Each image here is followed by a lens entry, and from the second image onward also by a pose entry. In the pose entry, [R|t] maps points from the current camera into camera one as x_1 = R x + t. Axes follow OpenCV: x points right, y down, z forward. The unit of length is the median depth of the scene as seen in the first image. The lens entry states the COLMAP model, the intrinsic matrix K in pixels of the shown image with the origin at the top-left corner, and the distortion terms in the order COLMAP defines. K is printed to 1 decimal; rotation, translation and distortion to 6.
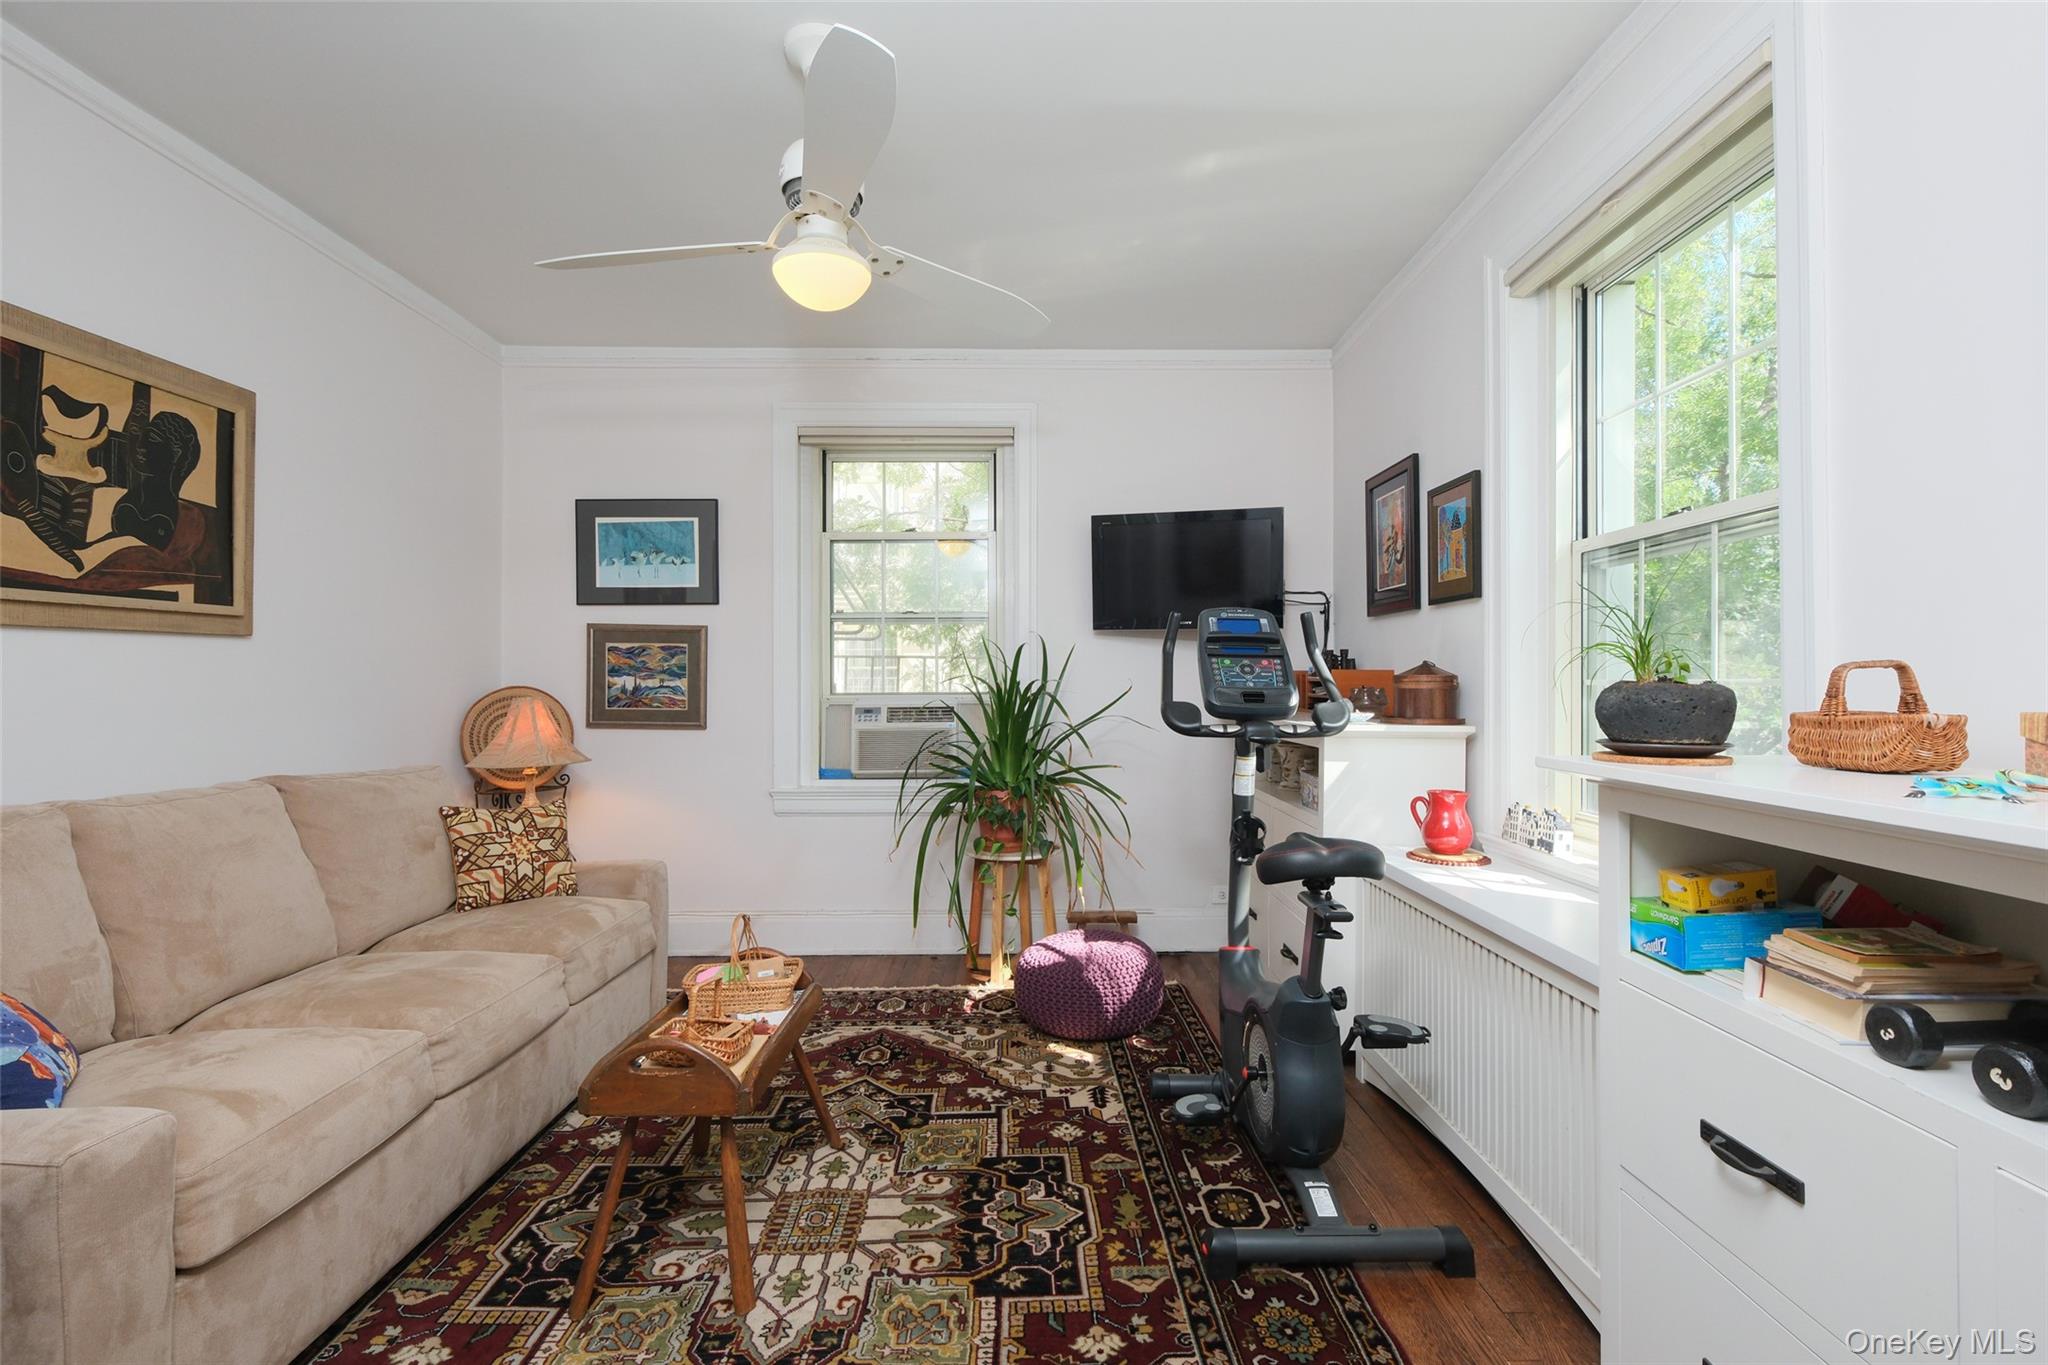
lens RADIAL K [[891.7, 0, 1021.2], [0, 891.7, 682.0], [0, 0, 1]] dist [0.003149, -0.000605]
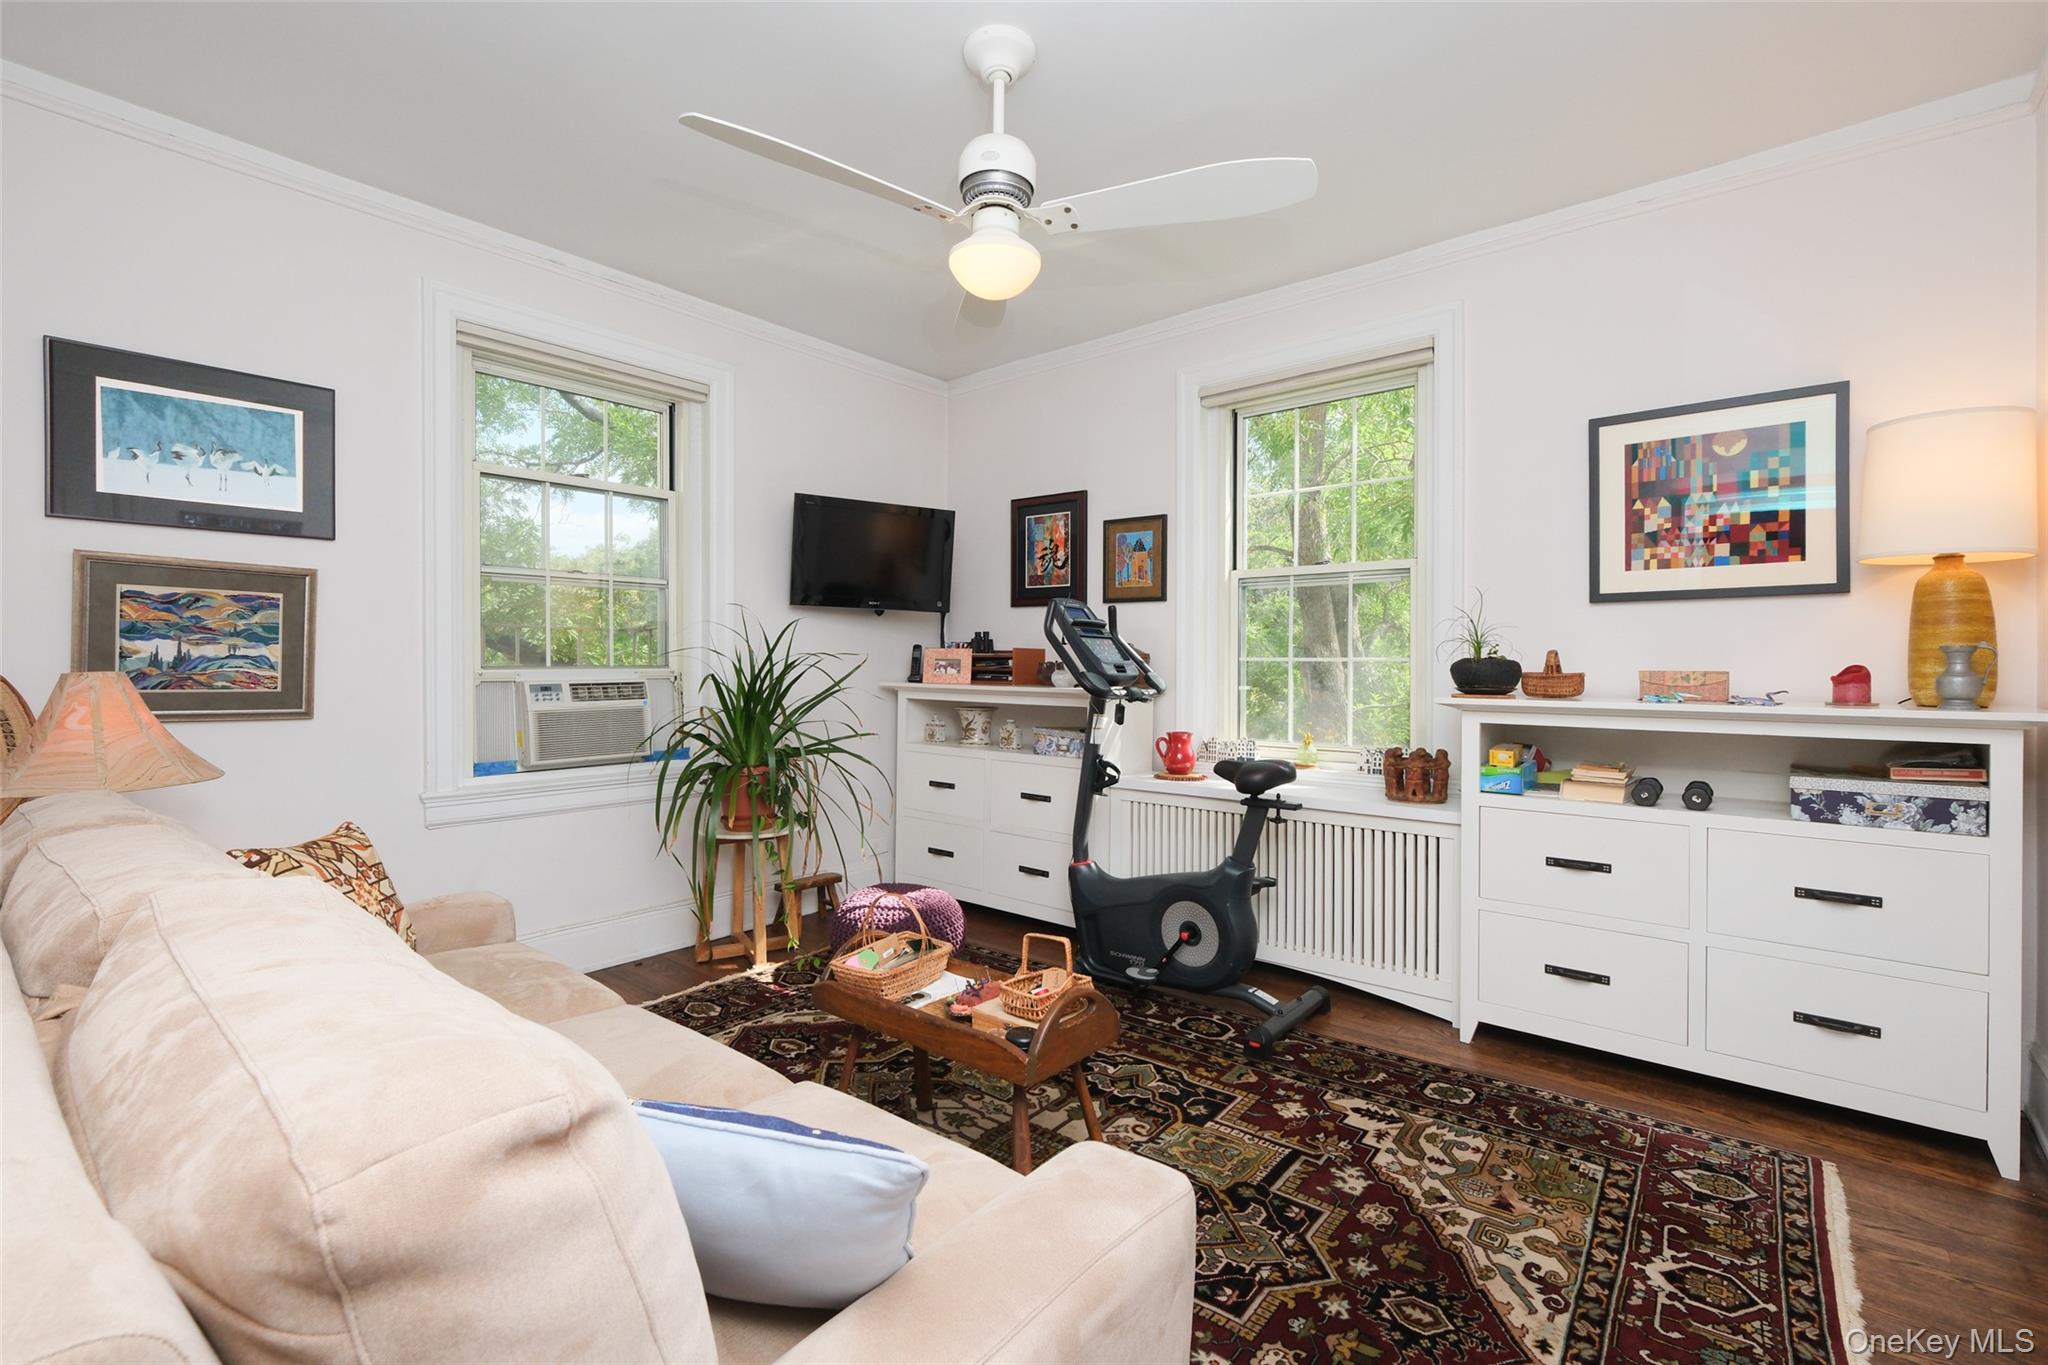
lens RADIAL K [[891.7, 0, 966.1], [0, 891.7, 665.3], [0, 0, 1]] dist [0.003149, -0.000605]
pose [[0.682648, 0.002193, 0.730744, -0.530296], [-0.007031, 0.999969, 0.003567, 0.005807], [-0.730714, -0.007574, 0.682642, 0.157713]]
